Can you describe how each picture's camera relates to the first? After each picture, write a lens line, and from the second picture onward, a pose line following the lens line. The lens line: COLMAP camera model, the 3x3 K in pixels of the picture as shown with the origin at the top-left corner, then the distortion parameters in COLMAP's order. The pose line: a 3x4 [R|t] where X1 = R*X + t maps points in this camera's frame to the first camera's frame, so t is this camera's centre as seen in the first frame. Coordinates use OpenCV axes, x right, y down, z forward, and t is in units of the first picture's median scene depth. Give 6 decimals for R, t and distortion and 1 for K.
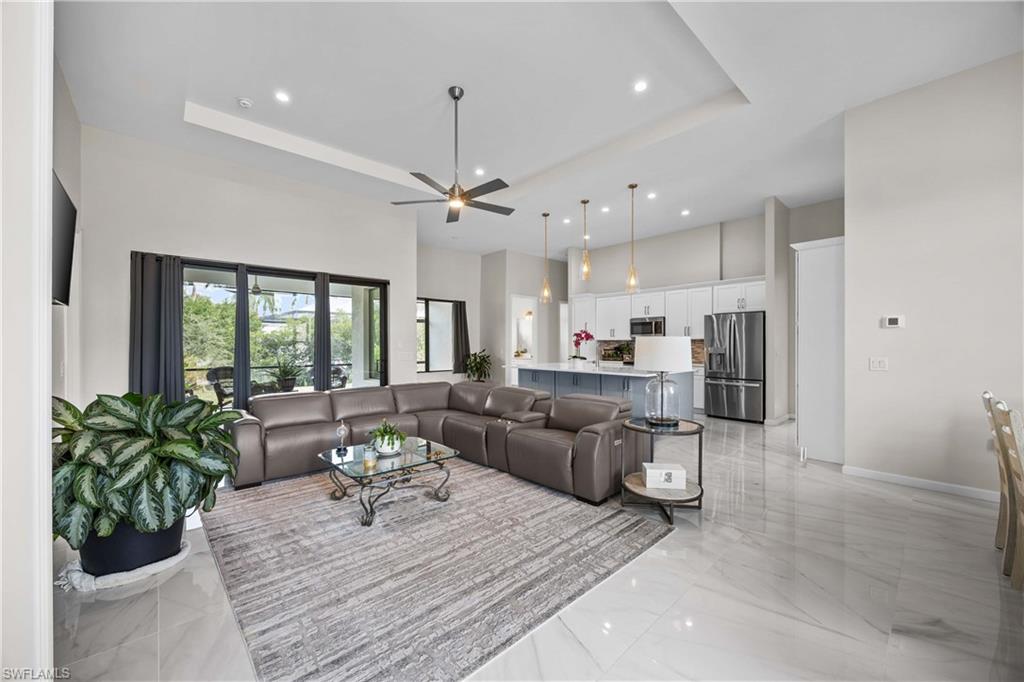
lens RADIAL K [[389.9, 0, 517.0], [0, 389.9, 345.1], [0, 0, 1]] dist [-0.002341, -0.000728]
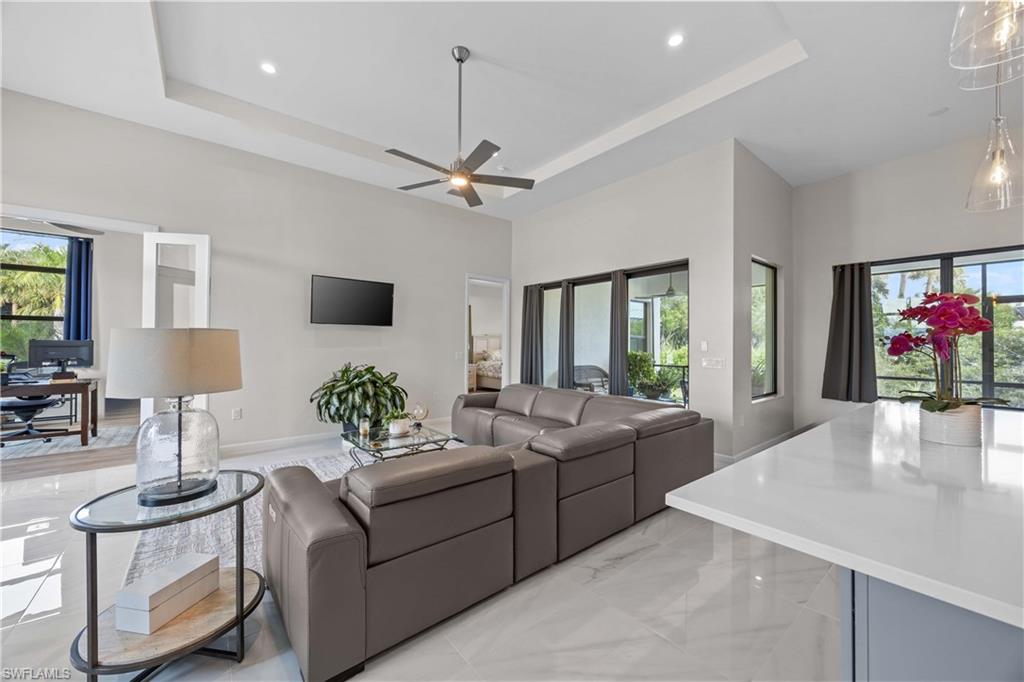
lens RADIAL K [[389.9, 0, 517.4], [0, 389.9, 339.9], [0, 0, 1]] dist [-0.002341, -0.000728]
pose [[-0.058576, -0.007230, -0.998257, 1.107376], [-0.010414, 0.999924, -0.006631, -0.013878], [0.998229, 0.010007, -0.058647, 1.880535]]
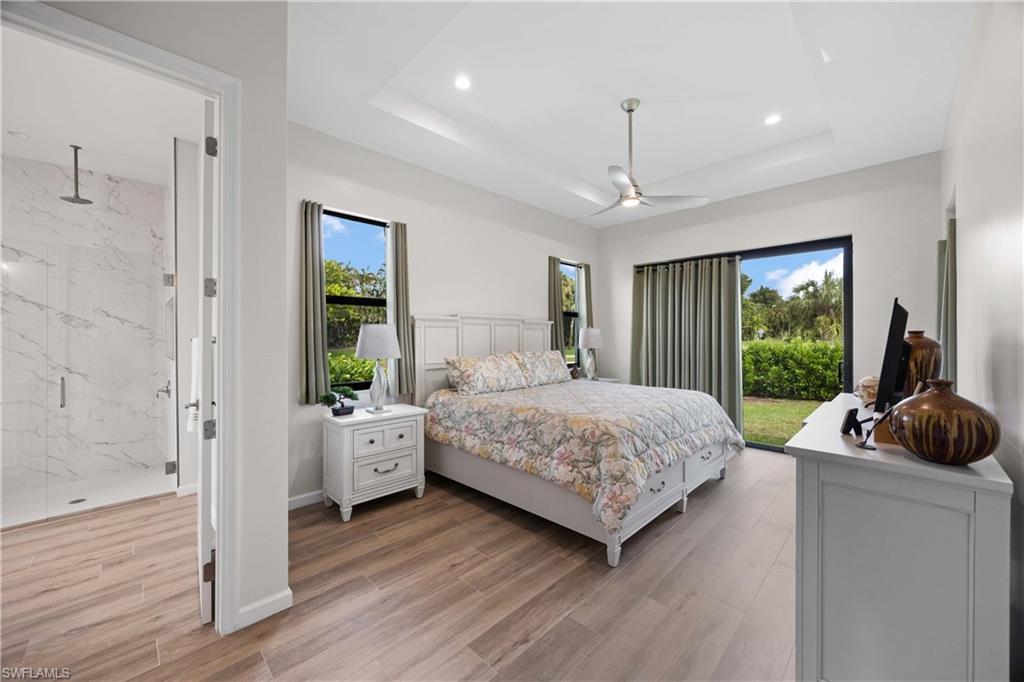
lens RADIAL K [[389.9, 0, 516.9], [0, 389.9, 336.7], [0, 0, 1]] dist [-0.002341, -0.000728]
pose [[0.049019, 0.005142, -0.998785, -1.900293], [-0.002675, 0.999984, 0.005017, -0.017153], [0.998794, 0.002426, 0.049032, 1.414052]]
